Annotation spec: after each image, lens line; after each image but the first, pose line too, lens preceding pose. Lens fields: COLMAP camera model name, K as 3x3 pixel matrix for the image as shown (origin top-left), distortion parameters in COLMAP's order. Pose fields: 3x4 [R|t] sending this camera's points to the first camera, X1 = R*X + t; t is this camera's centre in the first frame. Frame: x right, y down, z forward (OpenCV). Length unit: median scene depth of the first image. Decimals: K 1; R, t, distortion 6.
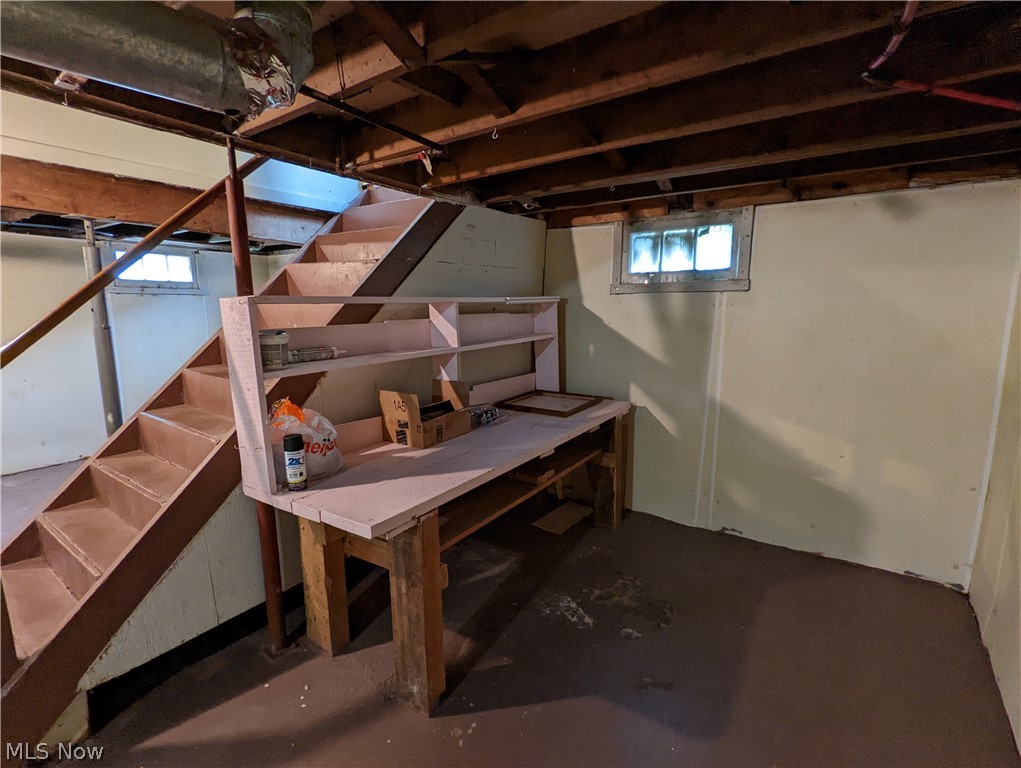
lens RADIAL K [[483.4, 0, 515.0], [0, 483.4, 386.0], [0, 0, 1]] dist [-0.000494, 0.001066]
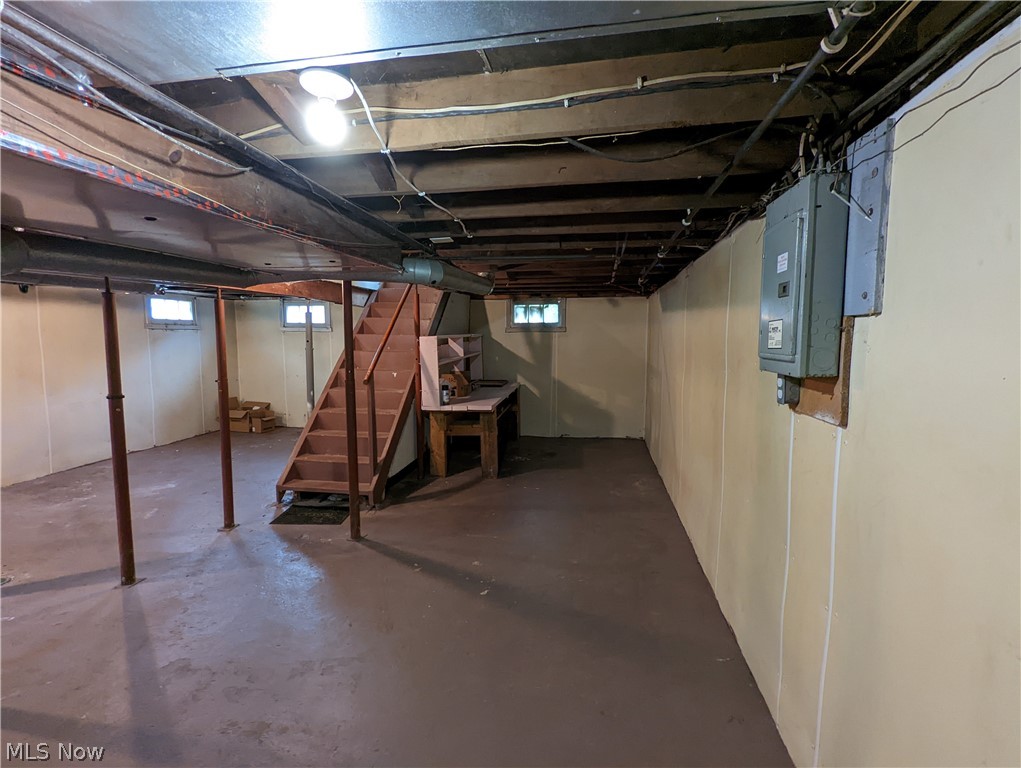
lens RADIAL K [[483.4, 0, 507.4], [0, 483.4, 379.9], [0, 0, 1]] dist [-0.000494, 0.001066]
pose [[0.904318, -0.039518, 0.425026, -0.777740], [0.068958, 0.996152, -0.054100, 0.145720], [-0.421253, 0.078232, 0.903563, -0.992638]]
